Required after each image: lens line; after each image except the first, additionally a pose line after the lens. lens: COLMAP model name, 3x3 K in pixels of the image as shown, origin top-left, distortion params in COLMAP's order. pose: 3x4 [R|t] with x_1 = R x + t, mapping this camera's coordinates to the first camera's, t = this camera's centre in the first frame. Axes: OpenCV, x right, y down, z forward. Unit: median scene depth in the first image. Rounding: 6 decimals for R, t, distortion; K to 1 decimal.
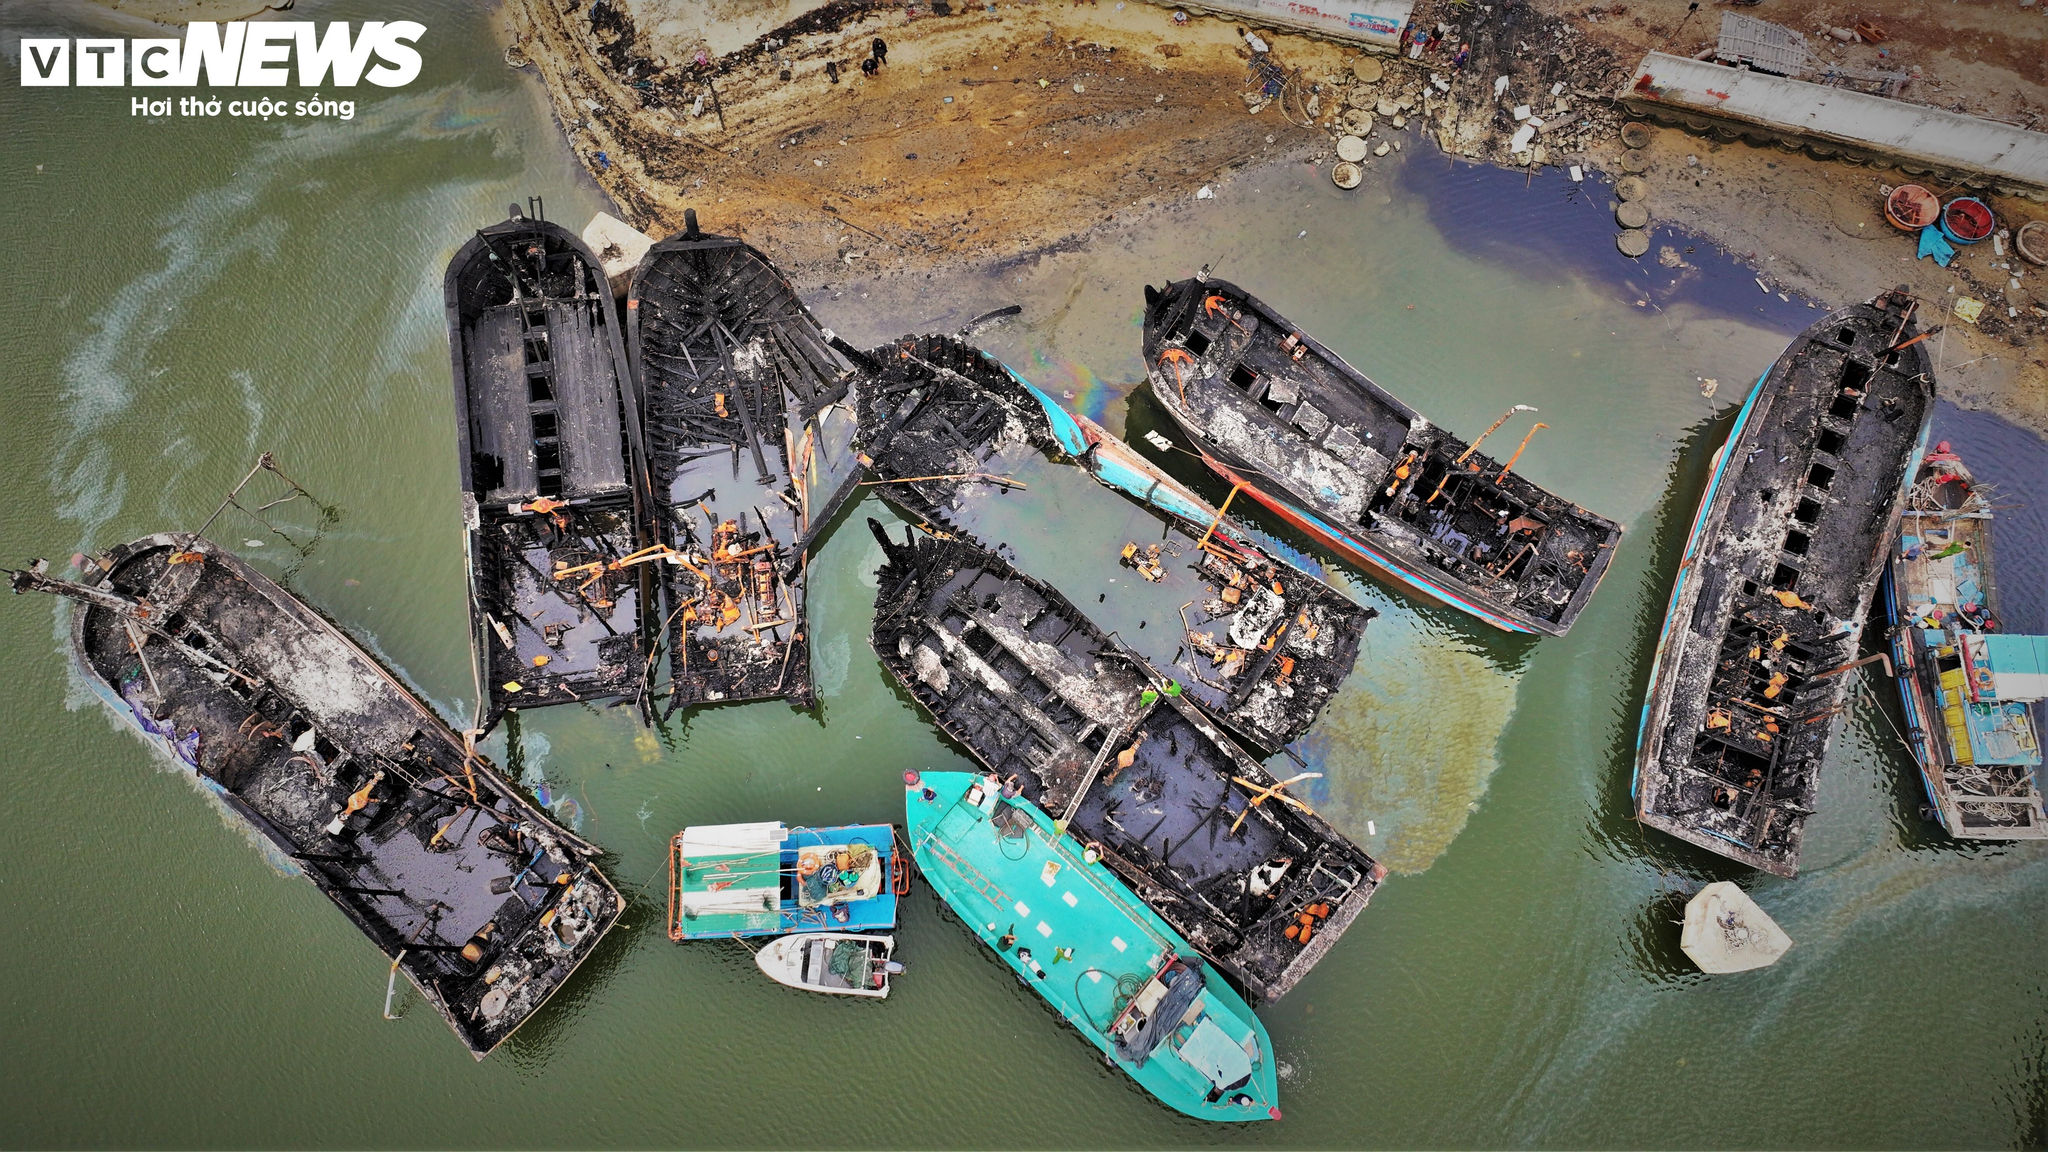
lens RADIAL K [[1424.7, 0, 1024.0], [0, 1424.7, 576.0], [0, 0, 1]] dist [0.000804, 0.004303]
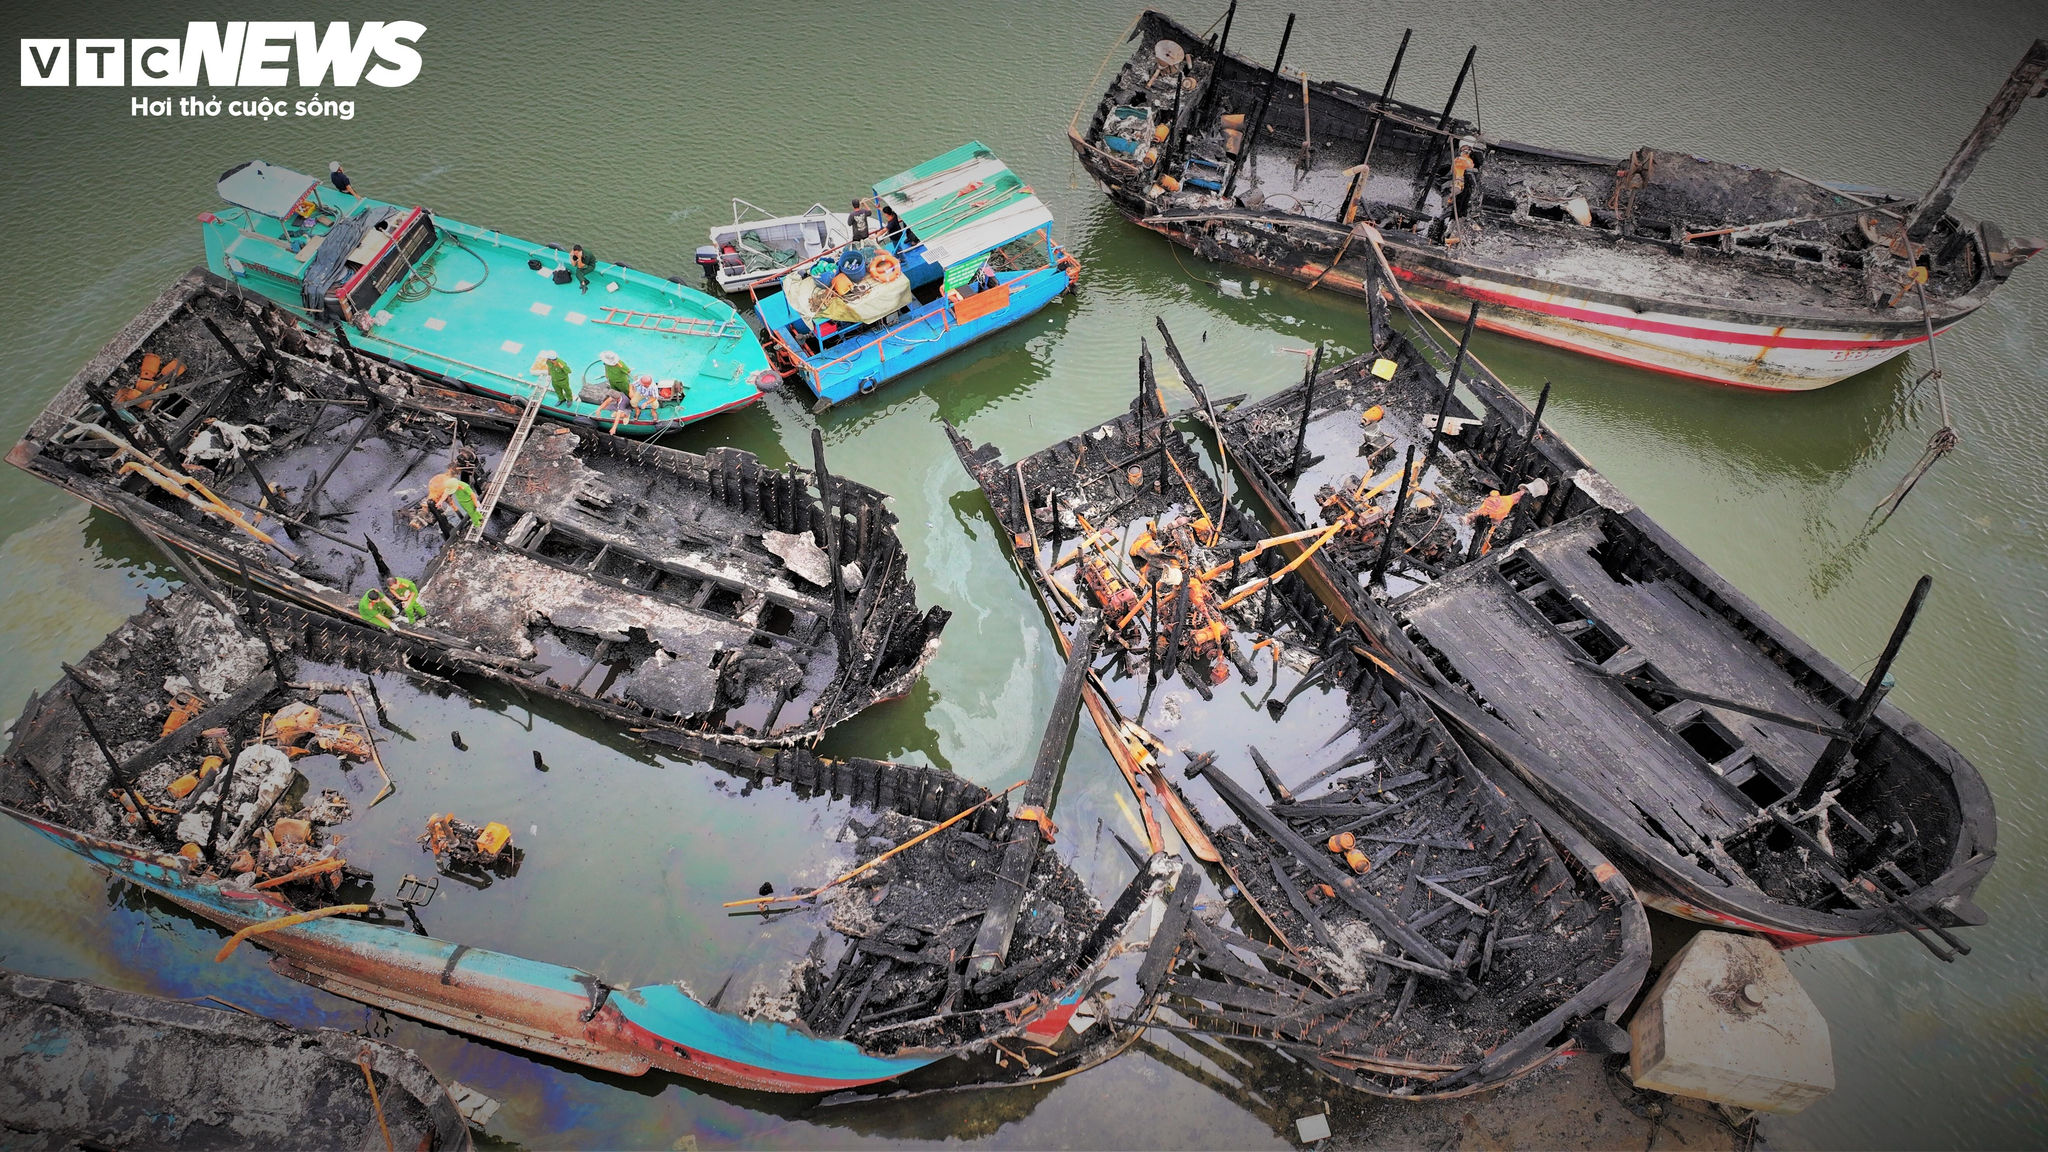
lens RADIAL K [[1424.7, 0, 1024.0], [0, 1424.7, 576.0], [0, 0, 1]] dist [0.000804, 0.004303]
pose [[-0.938463, 0.272729, -0.211910, -0.023457], [-0.334682, -0.566582, 0.752976, -0.424560], [0.085294, 0.777563, 0.622993, 0.620147]]
